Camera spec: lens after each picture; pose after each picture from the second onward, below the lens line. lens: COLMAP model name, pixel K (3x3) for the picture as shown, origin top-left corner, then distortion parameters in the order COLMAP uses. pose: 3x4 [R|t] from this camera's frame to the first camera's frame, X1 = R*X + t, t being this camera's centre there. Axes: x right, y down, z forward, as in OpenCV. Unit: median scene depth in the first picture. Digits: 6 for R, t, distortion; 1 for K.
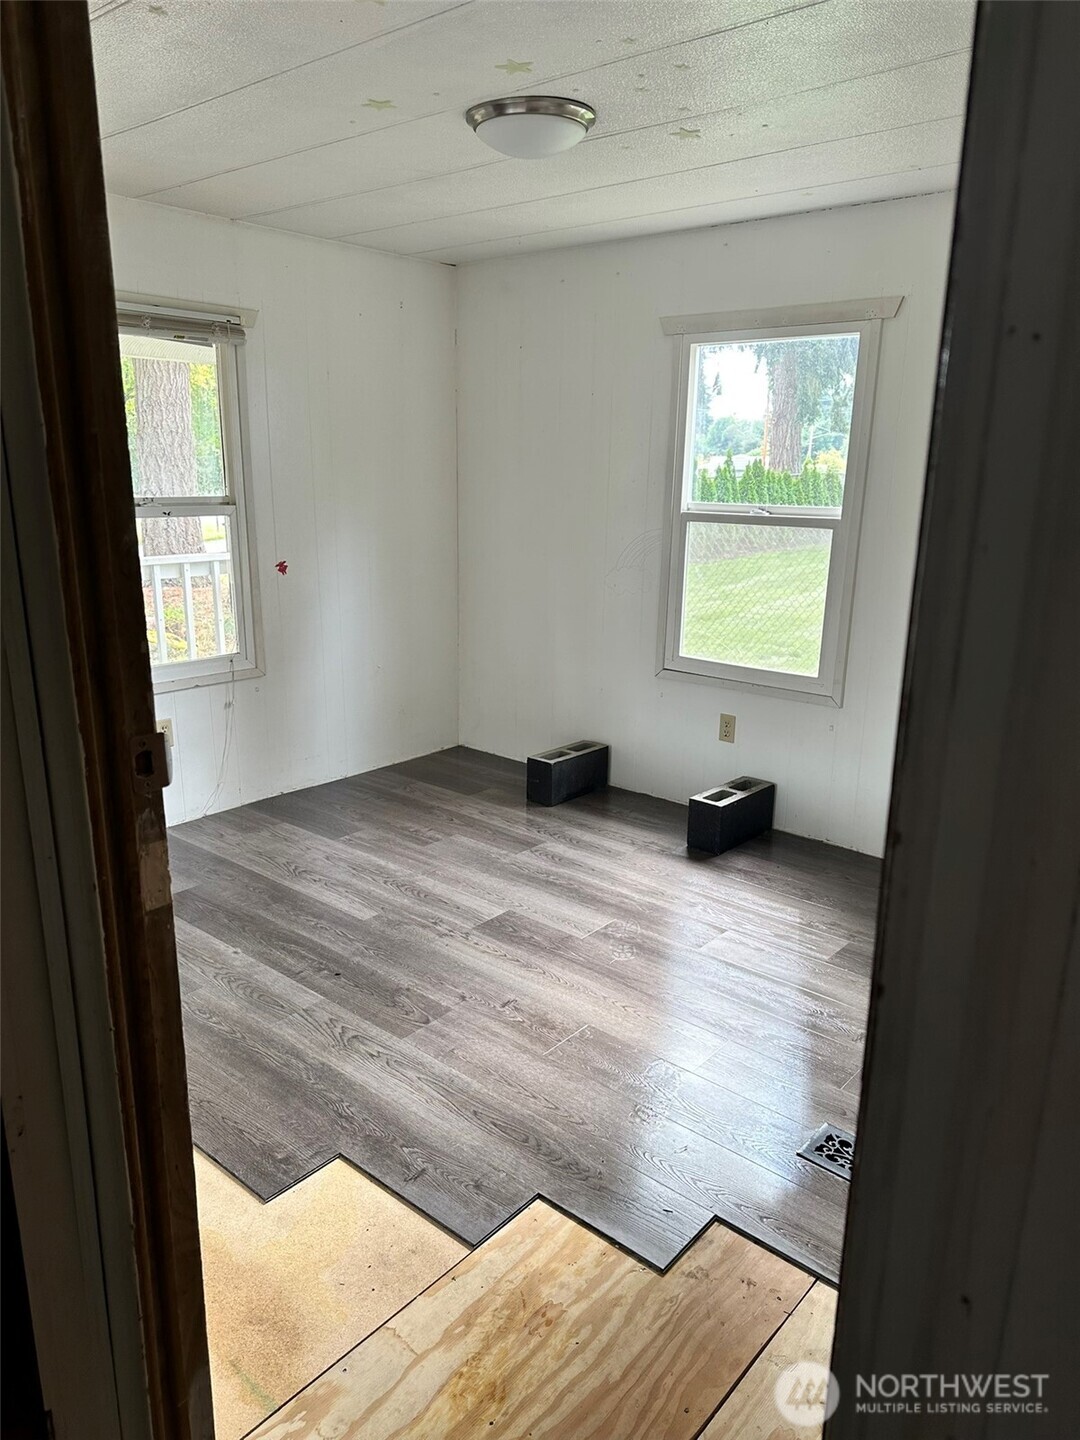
lens RADIAL K [[984.9, 0, 534.3], [0, 984.9, 726.3], [0, 0, 1]] dist [0.058238, -0.091600]
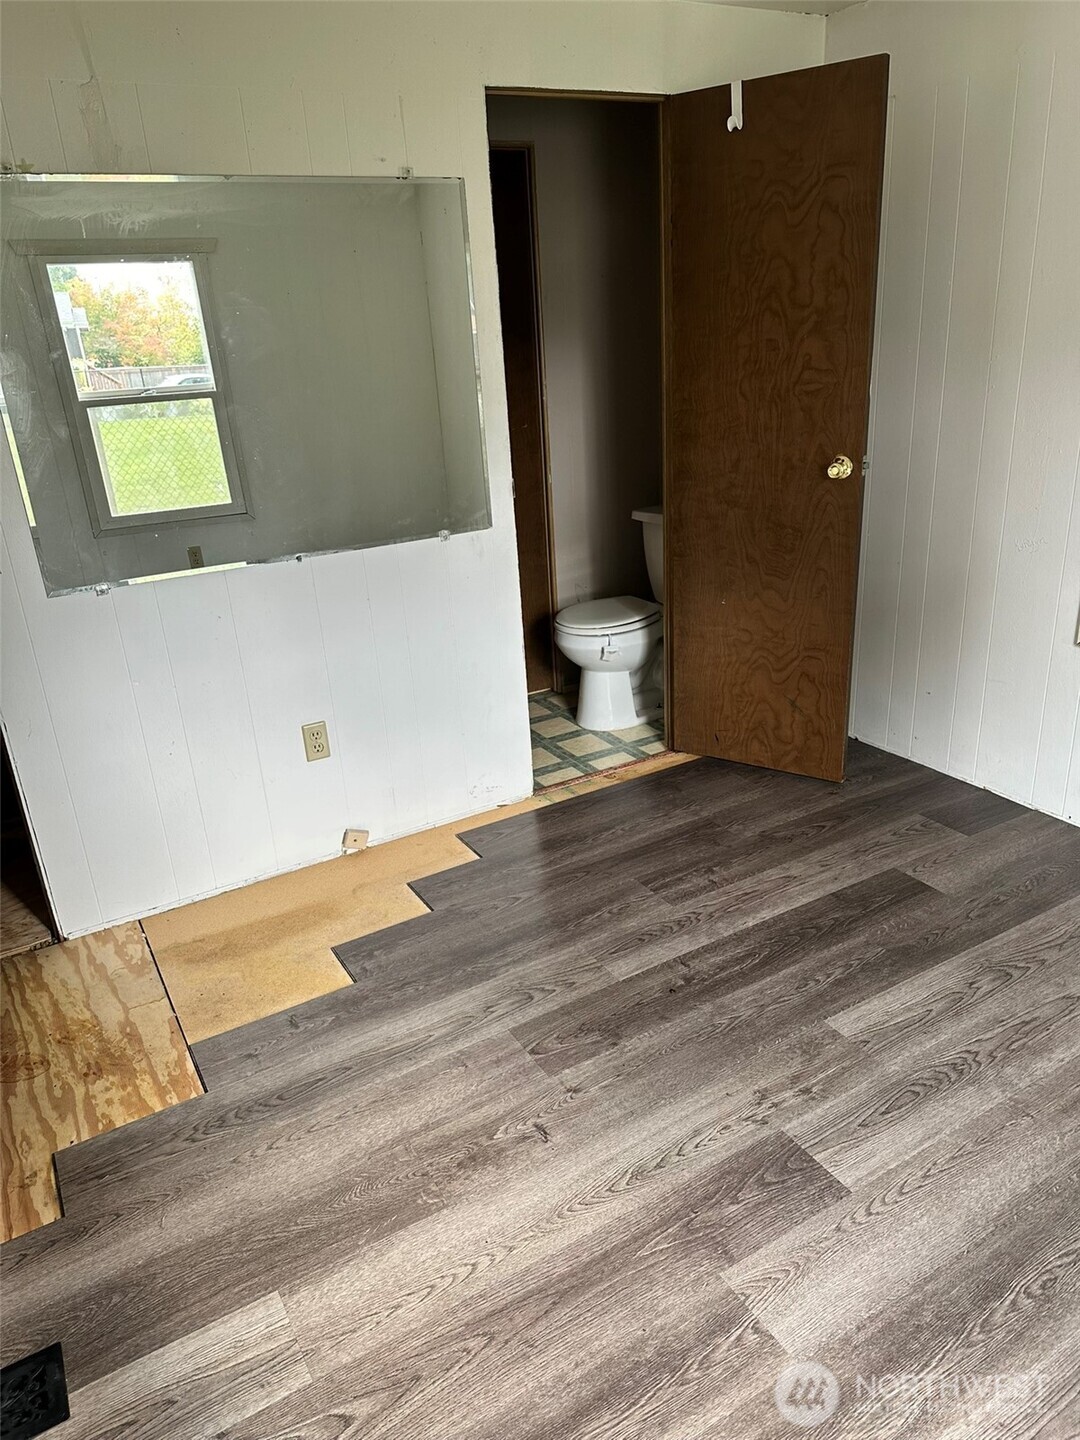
lens RADIAL K [[984.9, 0, 534.3], [0, 984.9, 726.3], [0, 0, 1]] dist [0.058238, -0.091600]
pose [[-0.318954, 0.361764, -0.876011, 0.502510], [-0.197630, 0.878582, 0.434783, -0.290118], [0.926936, 0.311802, -0.208732, 1.066909]]
